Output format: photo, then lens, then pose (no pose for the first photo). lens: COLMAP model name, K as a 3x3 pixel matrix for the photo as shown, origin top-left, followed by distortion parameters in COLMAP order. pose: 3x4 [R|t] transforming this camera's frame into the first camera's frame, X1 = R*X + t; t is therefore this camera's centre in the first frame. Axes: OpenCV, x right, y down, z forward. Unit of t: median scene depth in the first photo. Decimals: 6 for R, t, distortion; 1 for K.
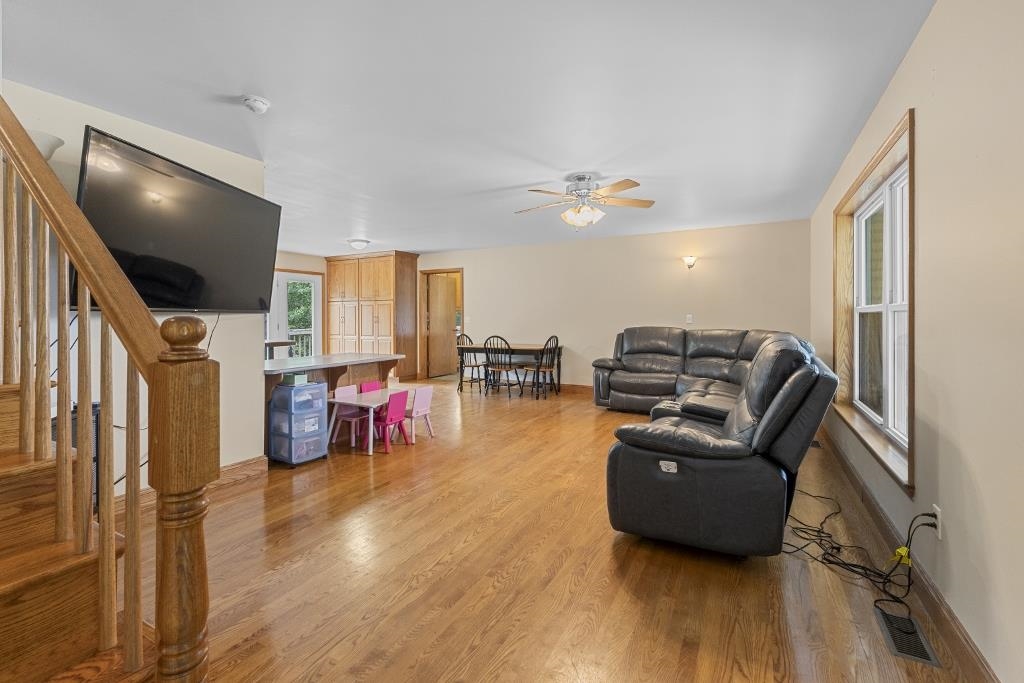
lens RADIAL K [[434.8, 0, 512.0], [0, 434.8, 339.5], [0, 0, 1]] dist [0.004724, 0.000088]
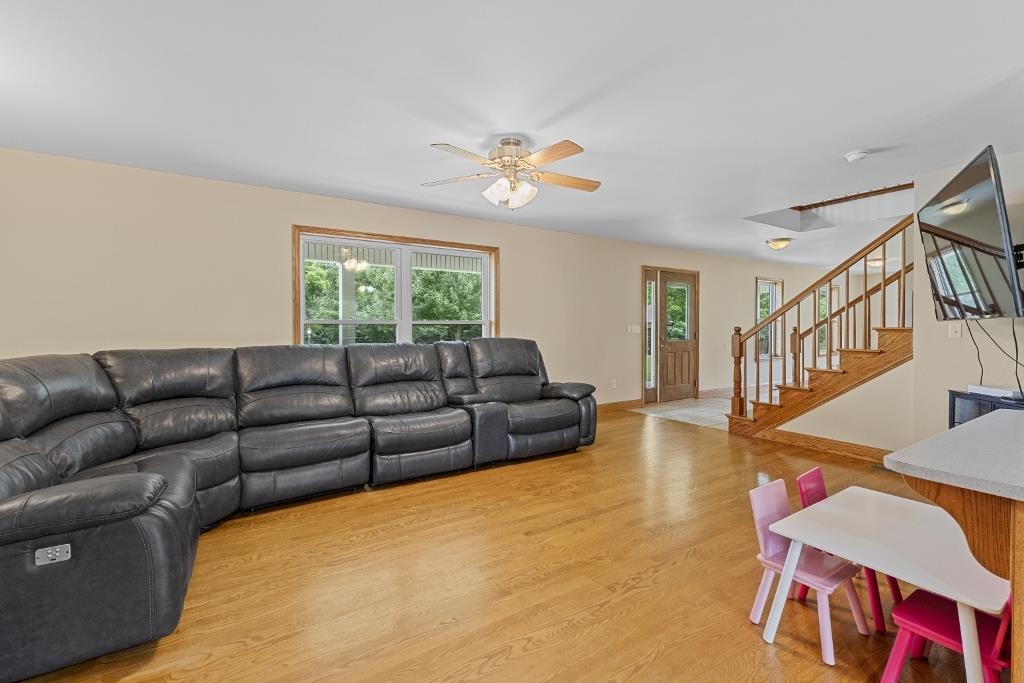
lens RADIAL K [[434.8, 0, 512.0], [0, 434.8, 339.5], [0, 0, 1]] dist [0.004724, 0.000088]
pose [[-0.876957, -0.007117, 0.480516, -0.213967], [0.031465, 0.996894, 0.072189, -0.084424], [-0.479537, 0.078427, -0.874010, 1.736071]]
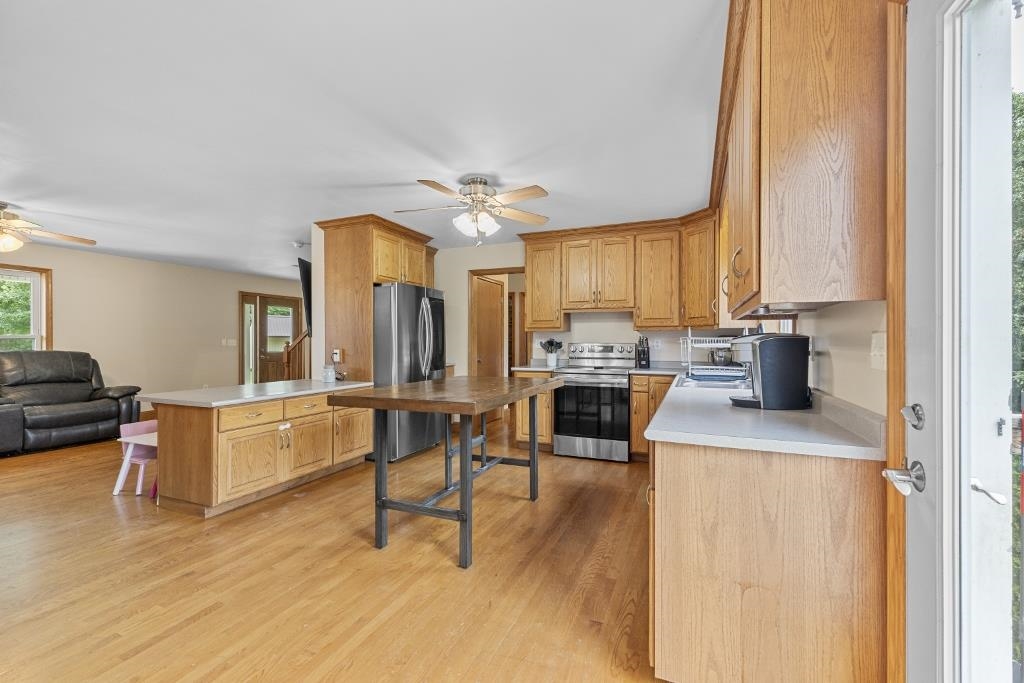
lens RADIAL K [[434.8, 0, 512.0], [0, 434.8, 339.5], [0, 0, 1]] dist [0.004724, 0.000088]
pose [[-0.995819, 0.003247, -0.091290, -0.980481], [-0.001426, 0.998694, 0.051074, -0.110395], [0.091337, 0.050991, -0.994514, 2.215119]]
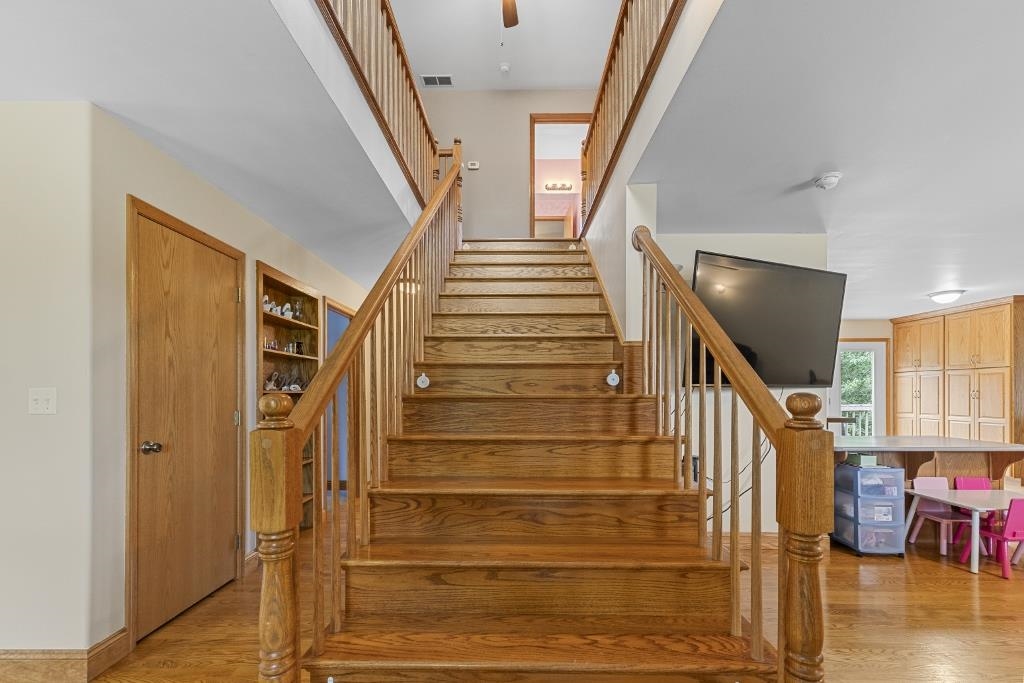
lens RADIAL K [[448.8, 0, 511.8], [0, 448.8, 390.6], [0, 0, 1]] dist [0.001449, -0.000305]
pose [[0.461512, 0.001215, -0.887133, -0.001454], [-0.046524, 0.998656, -0.022835, 0.002424], [0.885913, 0.051812, 0.460948, -0.087880]]
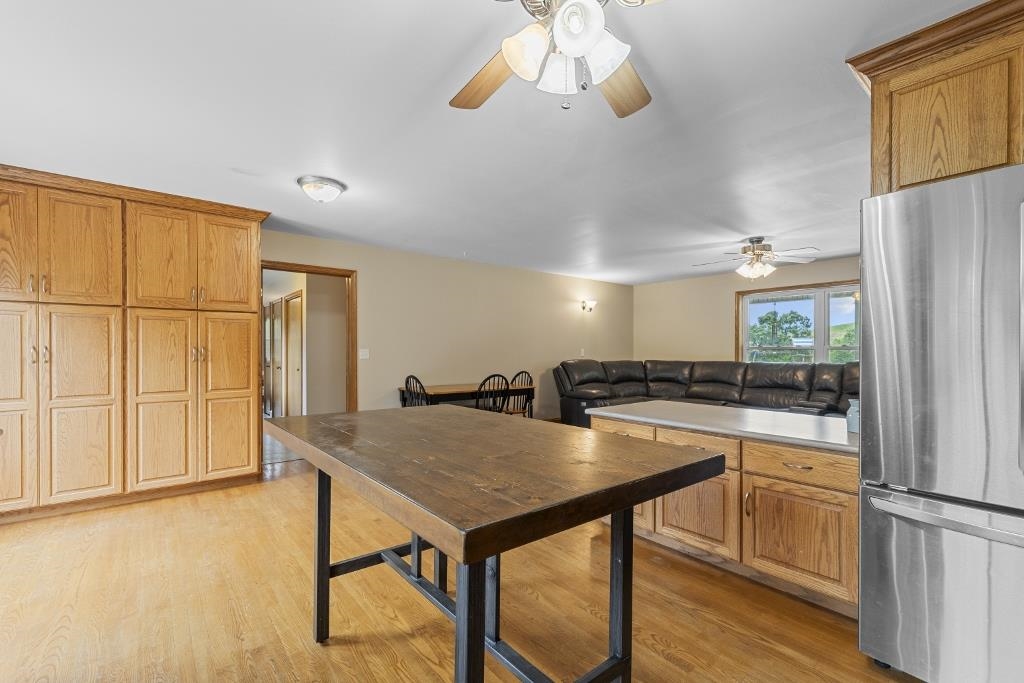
lens RADIAL K [[443.5, 0, 508.0], [0, 443.5, 353.3], [0, 0, 1]] dist [0.002468, 0.000156]
pose [[0.387571, -0.000703, 0.921840, -1.341531], [0.045787, 0.998780, -0.018489, -0.053877], [-0.920702, 0.049375, 0.387130, 1.211170]]
